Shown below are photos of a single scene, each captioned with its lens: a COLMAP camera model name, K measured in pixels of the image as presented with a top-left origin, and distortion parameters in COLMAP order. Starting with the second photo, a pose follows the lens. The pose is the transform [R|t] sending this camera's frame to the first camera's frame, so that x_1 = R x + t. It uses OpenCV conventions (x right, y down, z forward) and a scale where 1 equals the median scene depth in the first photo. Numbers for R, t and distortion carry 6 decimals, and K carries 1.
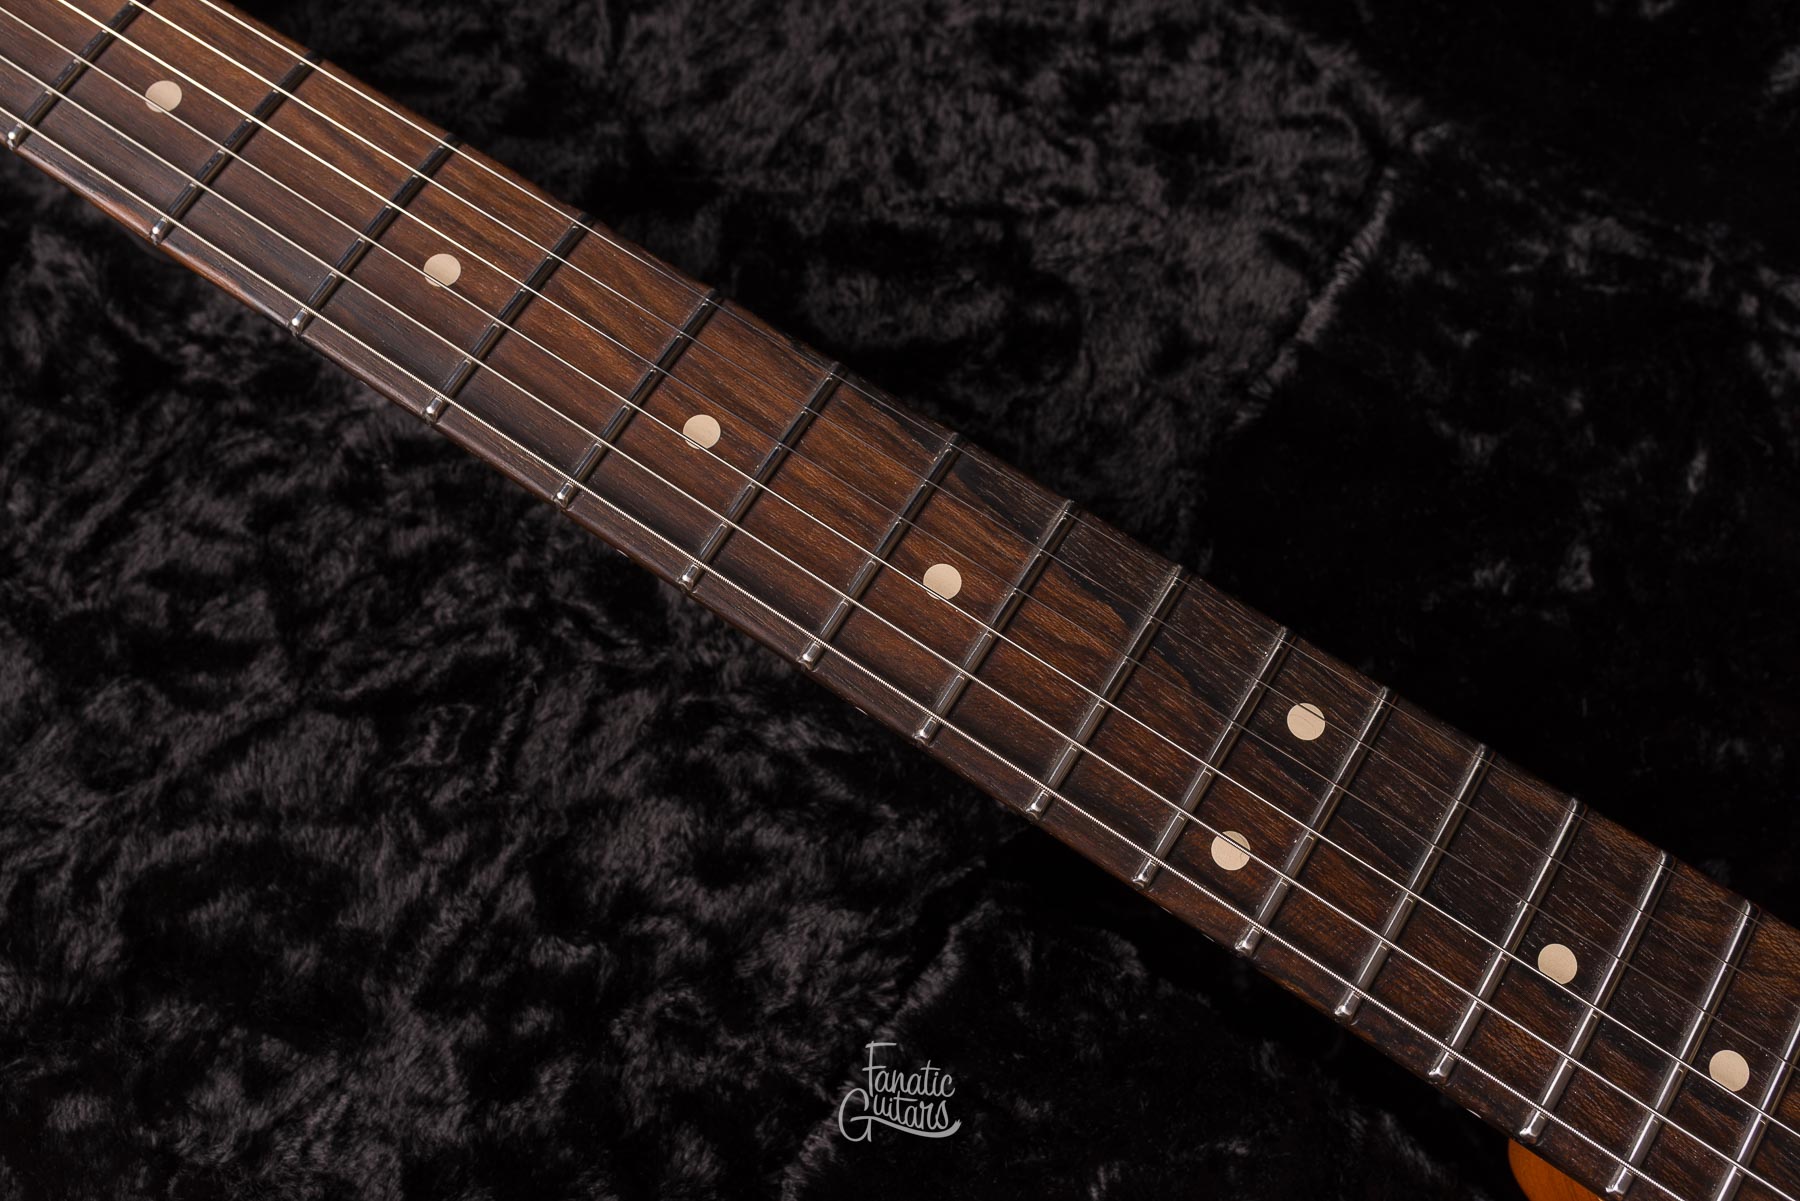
lens RADIAL K [[1836.9, 0, 931.5], [0, 1836.9, 600.0], [0, 0, 1]] dist [0.003937, 0.000000]
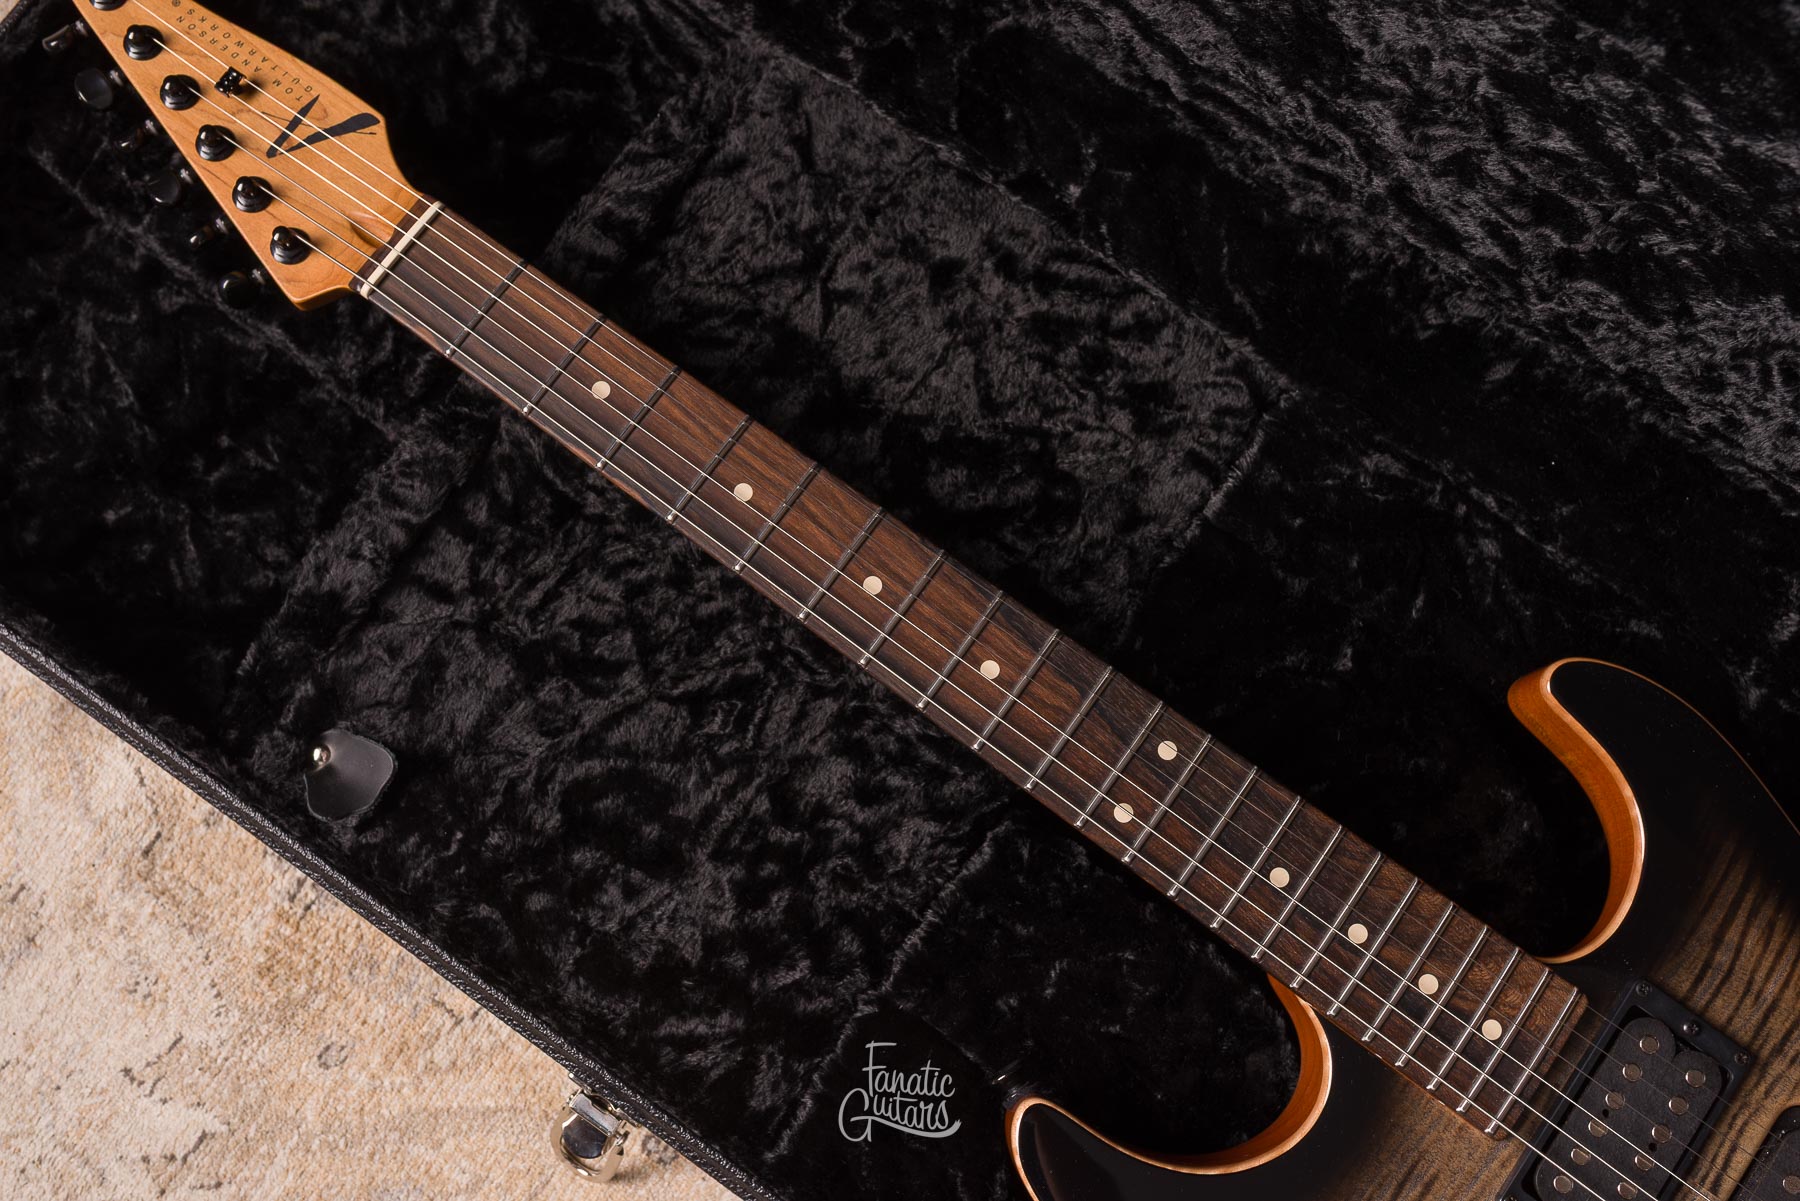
lens RADIAL K [[1836.9, 0, 947.2], [0, 1836.9, 606.8], [0, 0, 1]] dist [0.003937, 0.000000]
pose [[0.997772, 0.055546, -0.036953, 0.026228], [-0.051225, 0.992713, 0.109073, -0.259952], [0.042742, -0.106937, 0.993347, -0.863389]]
